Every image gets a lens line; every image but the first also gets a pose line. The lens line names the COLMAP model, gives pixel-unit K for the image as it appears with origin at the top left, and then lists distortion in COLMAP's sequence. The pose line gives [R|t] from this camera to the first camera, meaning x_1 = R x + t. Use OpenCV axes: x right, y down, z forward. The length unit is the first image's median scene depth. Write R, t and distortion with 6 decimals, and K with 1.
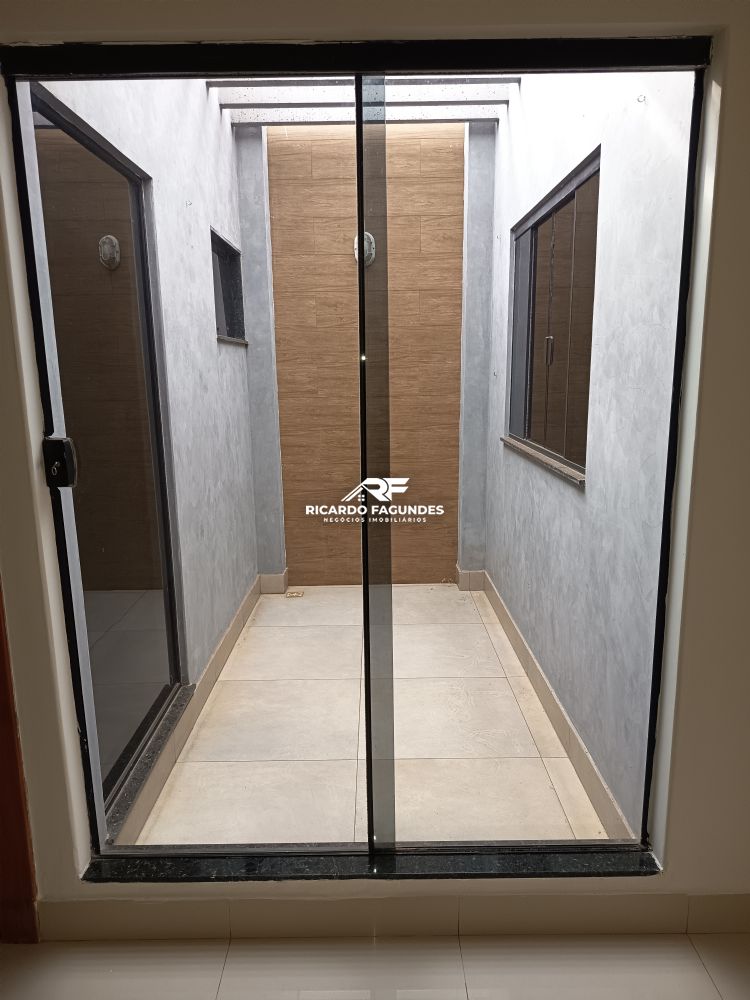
lens RADIAL K [[691.9, 0, 373.3], [0, 691.9, 497.6], [0, 0, 1]] dist [0.056202, -0.068931]
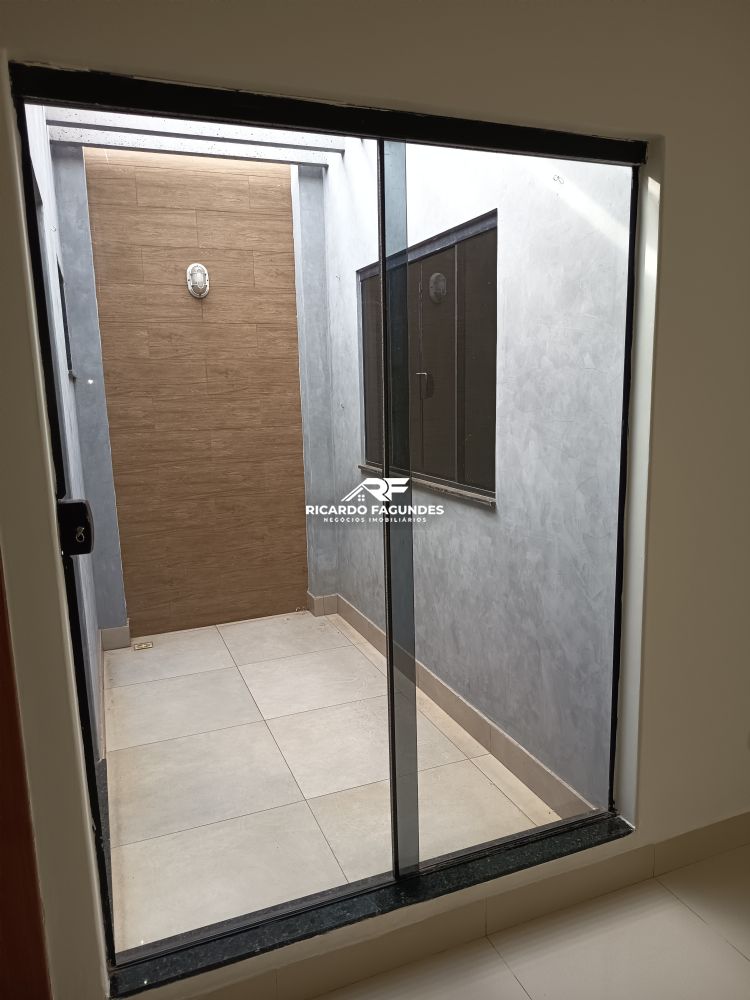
lens RADIAL K [[691.9, 0, 373.3], [0, 691.9, 497.6], [0, 0, 1]] dist [0.056202, -0.068931]
pose [[0.930801, -0.071365, 0.358491, -0.167627], [0.083246, 0.996370, -0.017796, -0.016718], [-0.355920, 0.046408, 0.933364, 0.014135]]
